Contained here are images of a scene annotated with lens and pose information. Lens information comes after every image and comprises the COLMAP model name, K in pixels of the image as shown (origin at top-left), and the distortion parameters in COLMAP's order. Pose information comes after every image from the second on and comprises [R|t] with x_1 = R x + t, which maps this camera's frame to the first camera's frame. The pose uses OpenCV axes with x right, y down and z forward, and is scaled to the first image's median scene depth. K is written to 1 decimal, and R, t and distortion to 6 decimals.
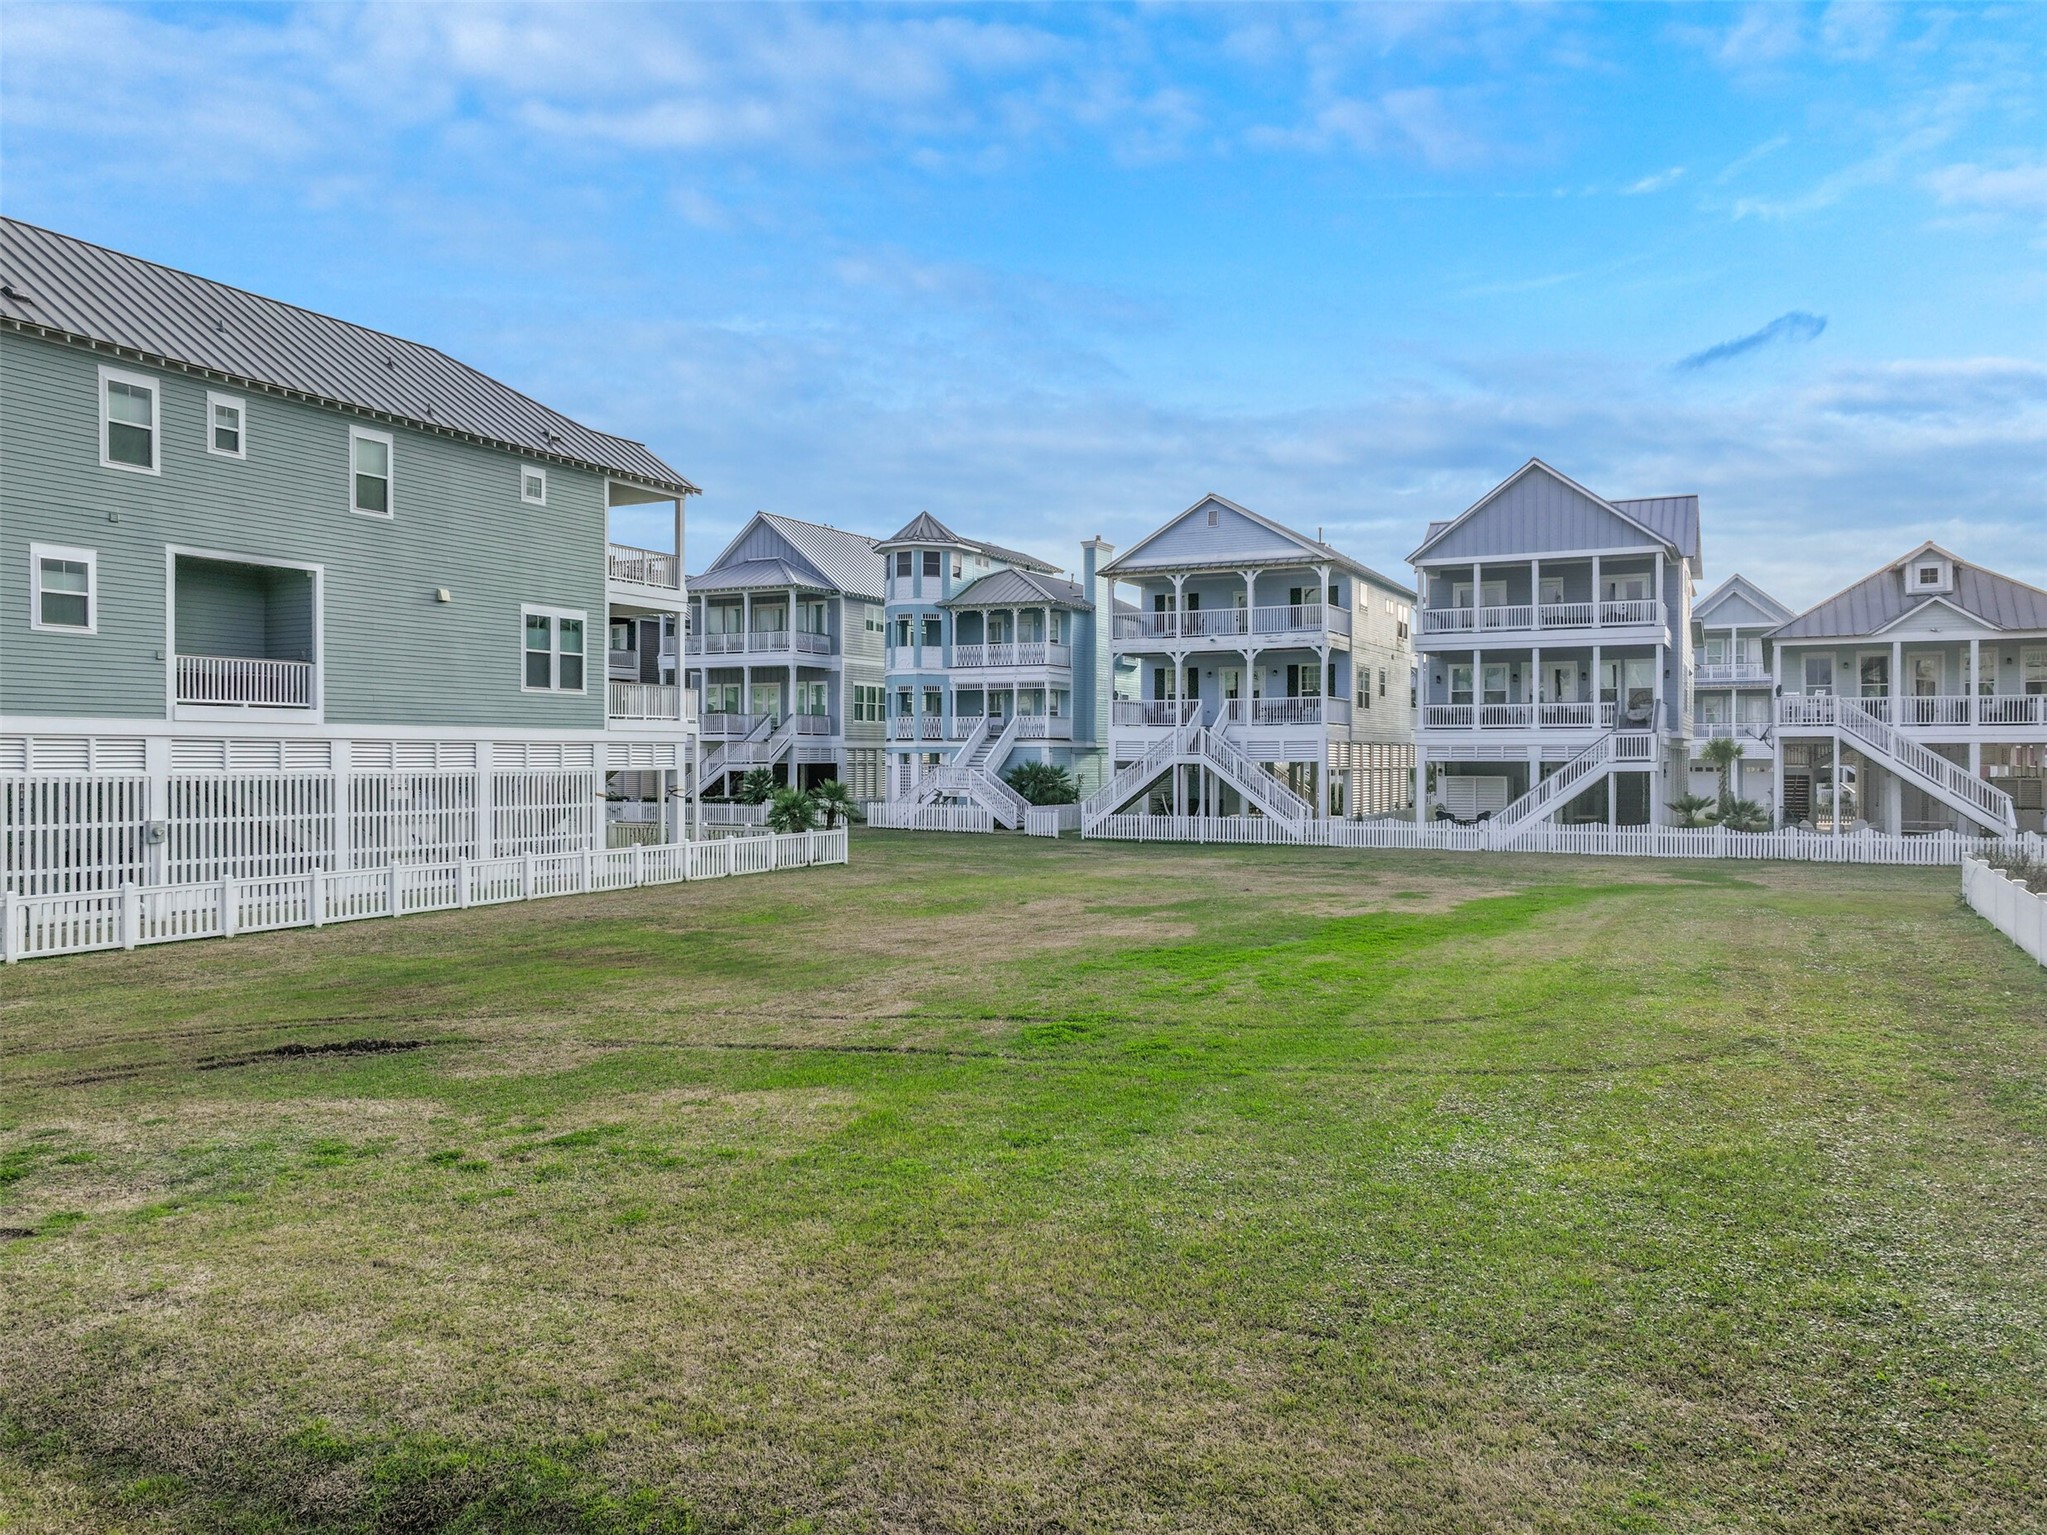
lens RADIAL K [[1466.1, 0, 1023.5], [0, 1466.1, 767.5], [0, 0, 1]] dist [0.007146, 0.003619]
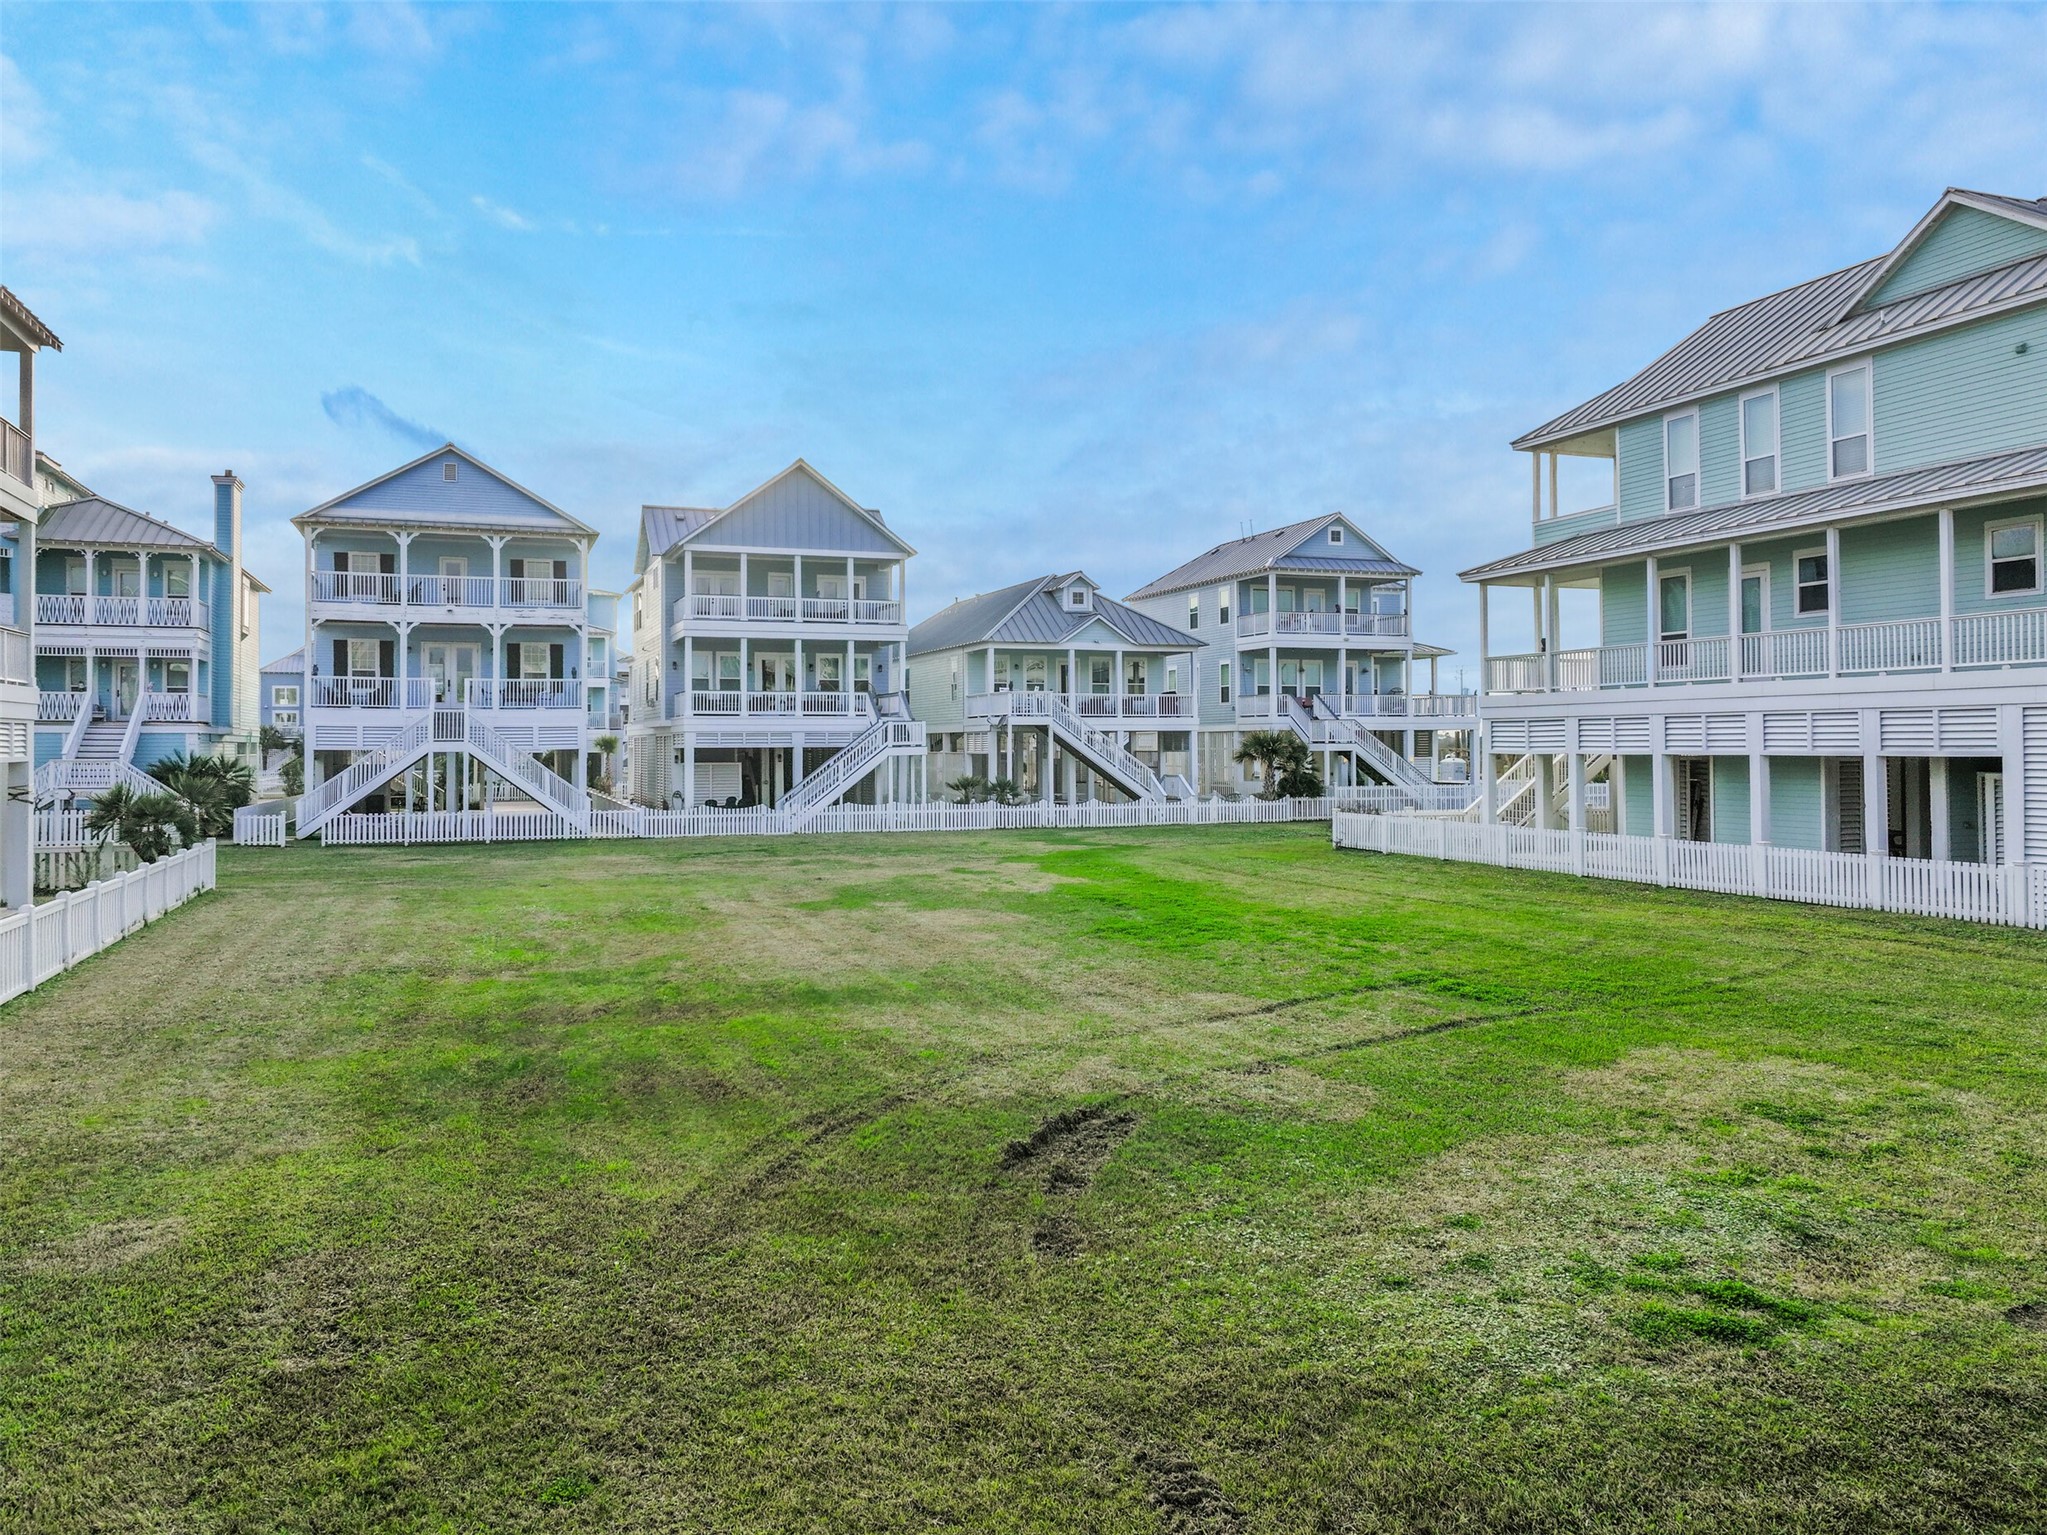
lens RADIAL K [[1479.2, 0, 1037.0], [0, 1479.2, 726.0], [0, 0, 1]] dist [0.002435, 0.001127]
pose [[0.669764, 0.006369, 0.742547, -0.328212], [0.010492, 0.999782, -0.018038, 0.001511], [-0.742500, 0.019872, 0.669551, 0.169442]]
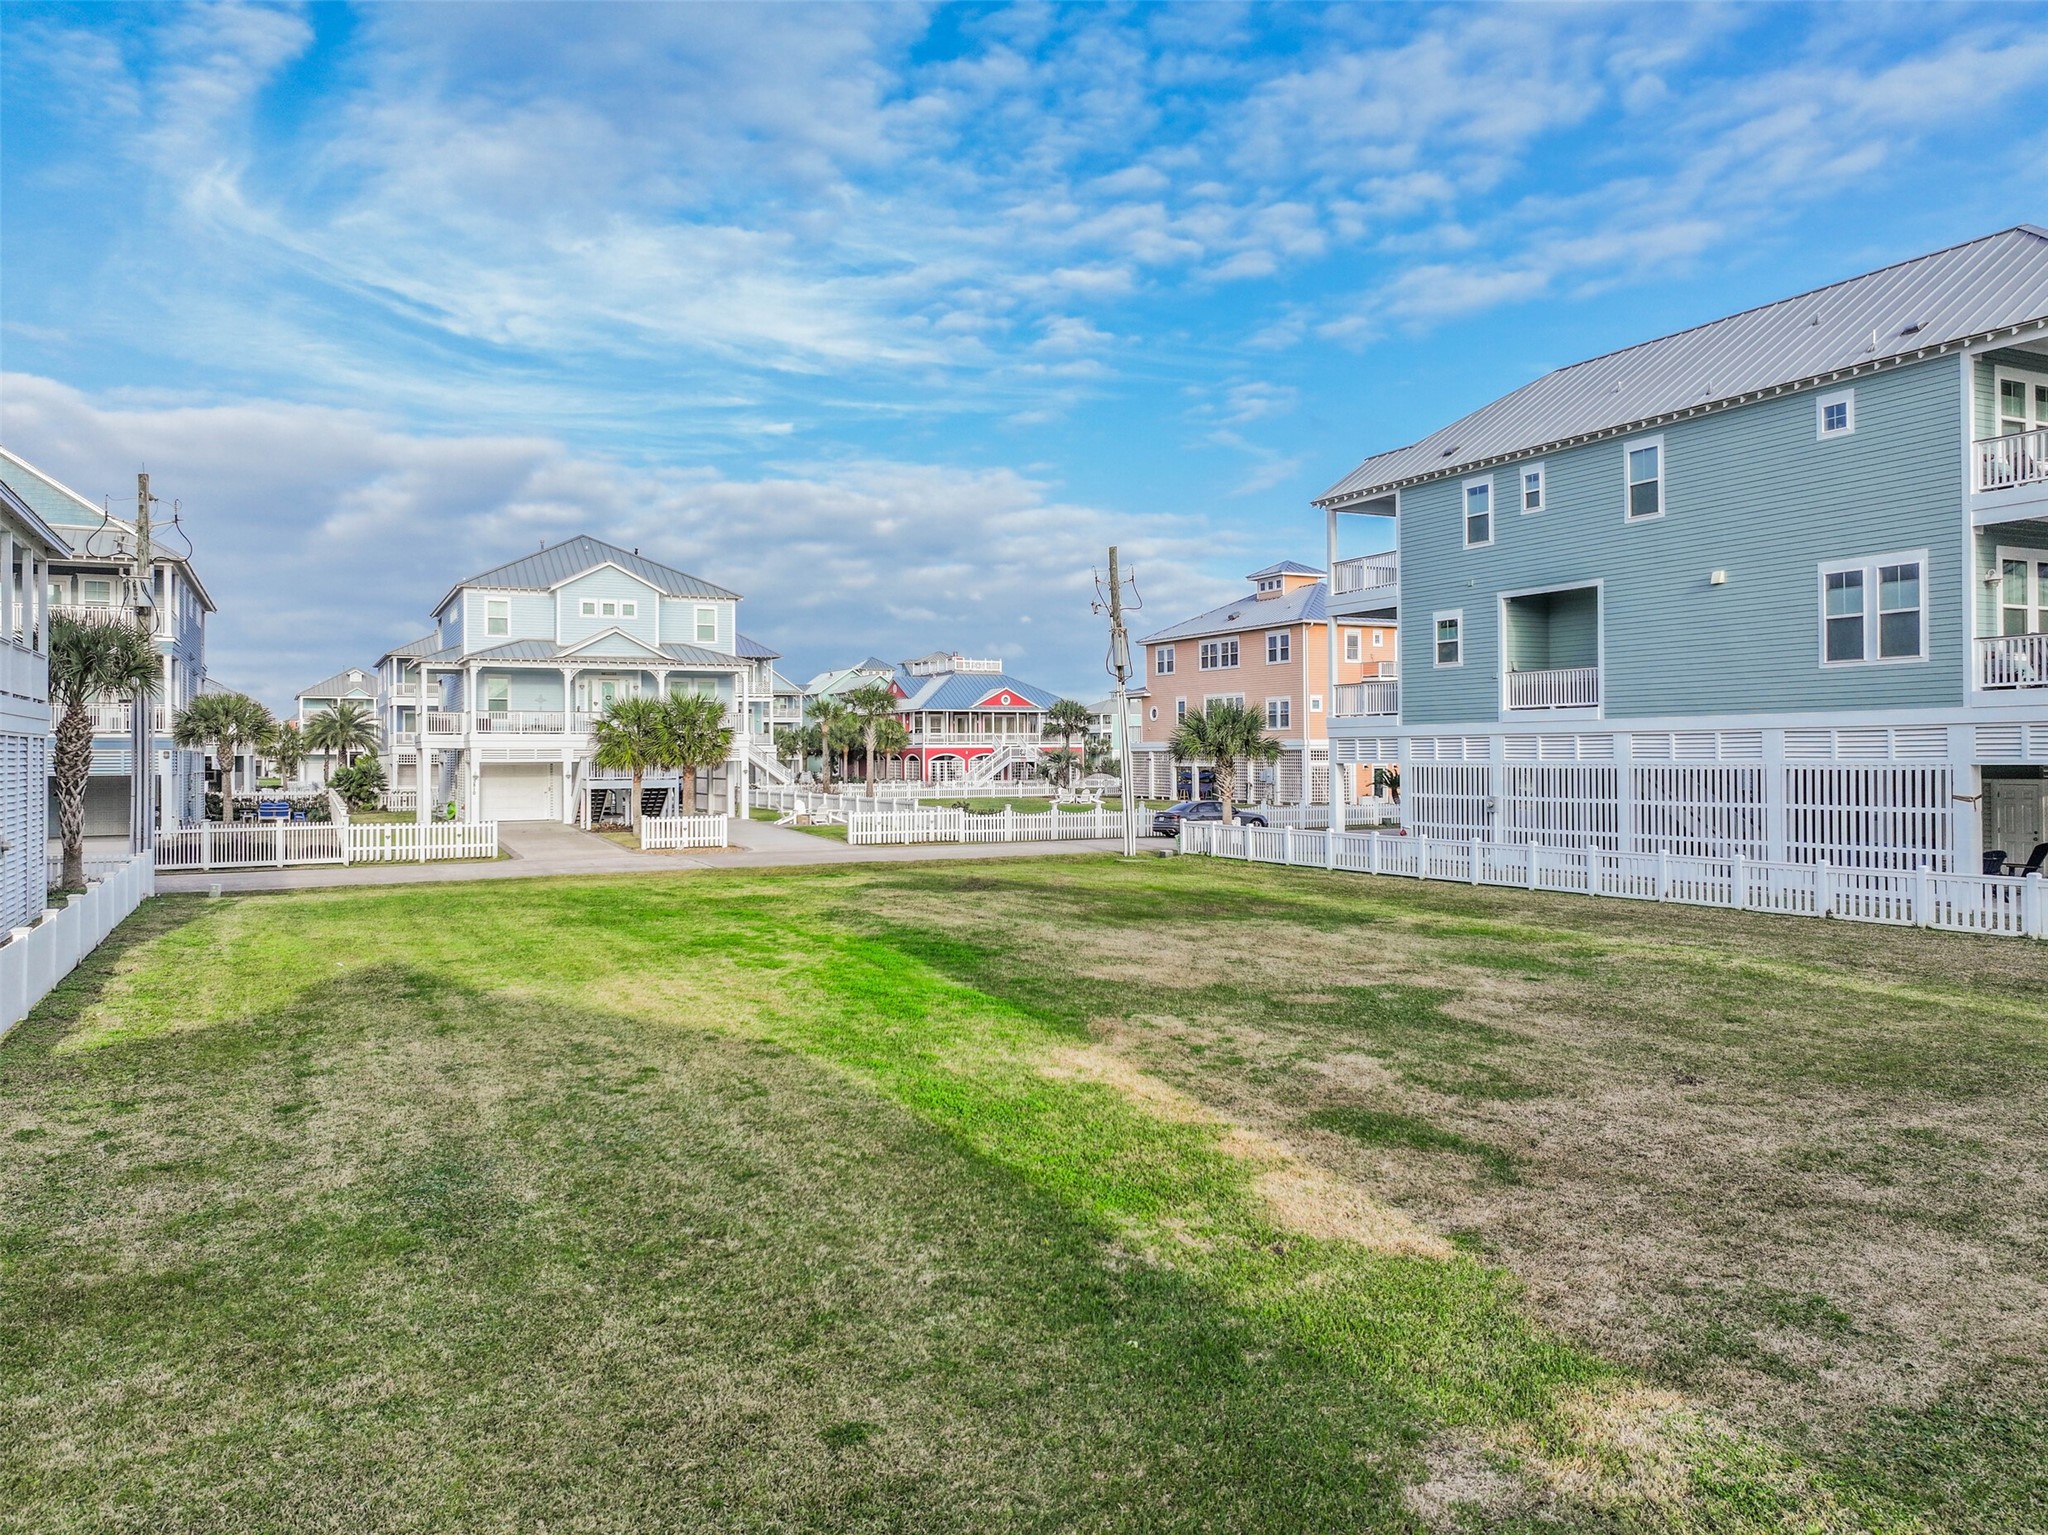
lens RADIAL K [[1461.2, 0, 1025.2], [0, 1461.2, 731.7], [0, 0, 1]] dist [0.012363, -0.048642]
pose [[-0.591121, -0.008643, -0.806536, 0.401723], [0.002040, 0.999923, -0.012210, -0.004369], [0.806580, -0.008863, -0.591058, 0.761282]]
